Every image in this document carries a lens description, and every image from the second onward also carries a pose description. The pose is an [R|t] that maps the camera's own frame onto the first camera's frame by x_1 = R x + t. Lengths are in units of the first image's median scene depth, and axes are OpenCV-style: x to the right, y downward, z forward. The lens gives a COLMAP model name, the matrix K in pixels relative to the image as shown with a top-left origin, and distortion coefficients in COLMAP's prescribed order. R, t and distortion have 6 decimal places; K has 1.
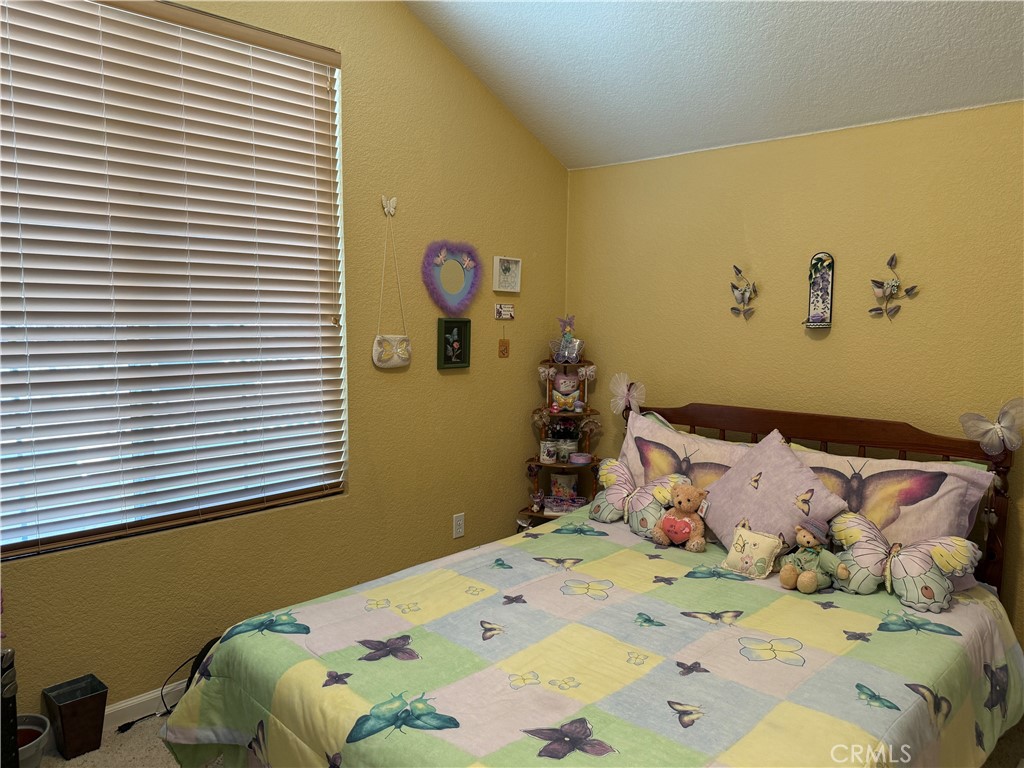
lens RADIAL K [[745.2, 0, 512.0], [0, 745.2, 384.0], [0, 0, 1]] dist [0.131011, -0.200786]
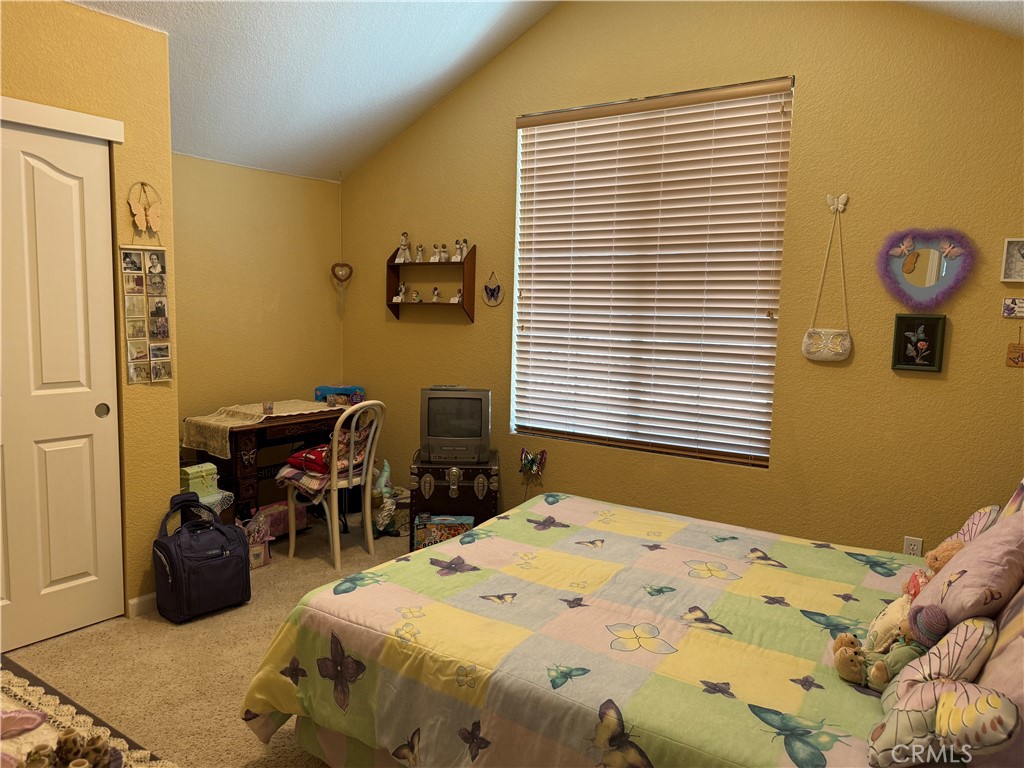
lens RADIAL K [[745.2, 0, 512.0], [0, 745.2, 384.0], [0, 0, 1]] dist [0.131011, -0.200786]
pose [[0.166437, 0.095350, -0.981431, 0.944226], [-0.120769, 0.989791, 0.075681, -0.020763], [0.978628, 0.105930, 0.176254, 0.483580]]
